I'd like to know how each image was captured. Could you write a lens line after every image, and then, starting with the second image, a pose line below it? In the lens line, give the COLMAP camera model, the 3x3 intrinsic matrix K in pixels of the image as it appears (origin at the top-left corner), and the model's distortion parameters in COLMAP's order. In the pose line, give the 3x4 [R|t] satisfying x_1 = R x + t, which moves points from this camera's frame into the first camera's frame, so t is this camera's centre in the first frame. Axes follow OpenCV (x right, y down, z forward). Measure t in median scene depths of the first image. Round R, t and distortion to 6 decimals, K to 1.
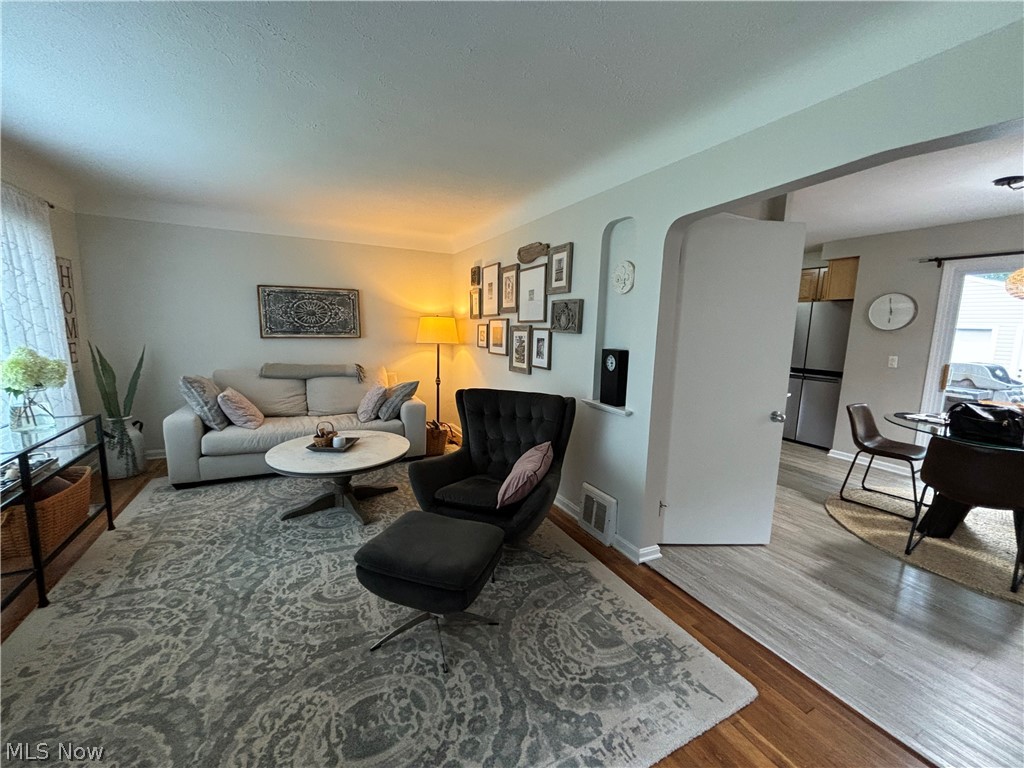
lens RADIAL K [[415.1, 0, 511.3], [0, 415.1, 382.5], [0, 0, 1]] dist [0.004535, 0.000239]
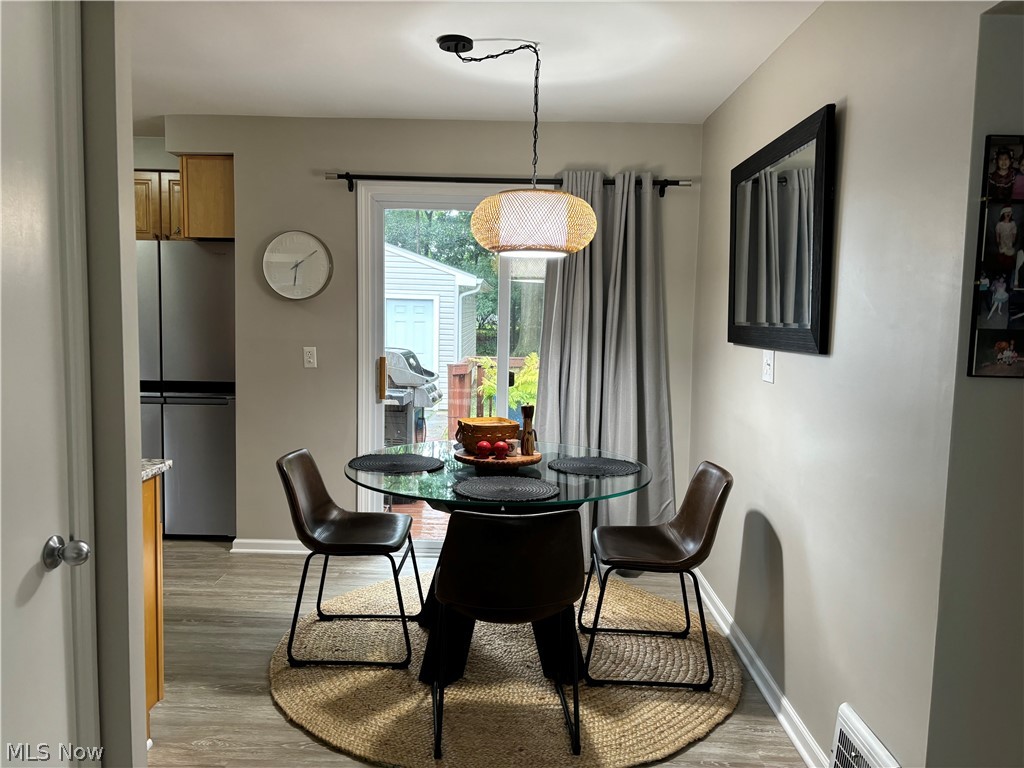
lens RADIAL K [[769.0, 0, 507.7], [0, 769.0, 382.6], [0, 0, 1]] dist [0.046370, -0.063213]
pose [[0.473009, -0.097047, 0.875697, 0.161758], [0.112386, 0.992442, 0.049279, -0.040571], [-0.873860, 0.075107, 0.480340, 0.317122]]
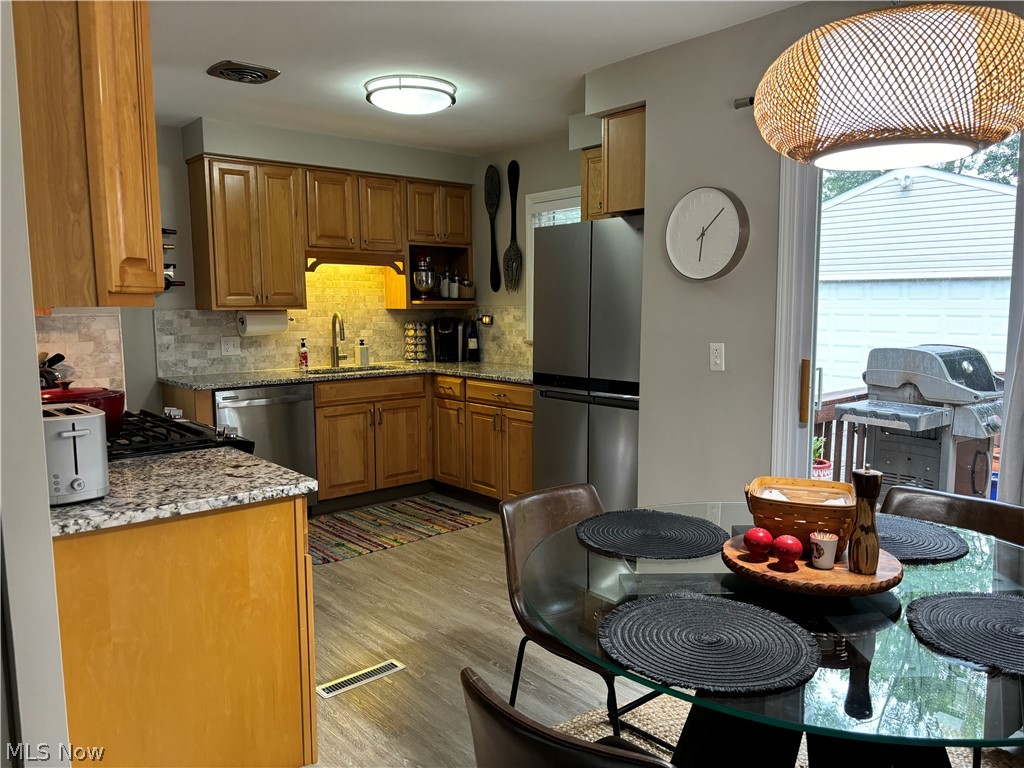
lens RADIAL K [[769.0, 0, 515.1], [0, 769.0, 385.7], [0, 0, 1]] dist [0.046370, -0.063213]
pose [[0.975220, -0.059355, 0.213128, 0.612773], [0.064164, 0.997816, -0.015711, -0.024496], [-0.211729, 0.028997, 0.976898, 0.336234]]
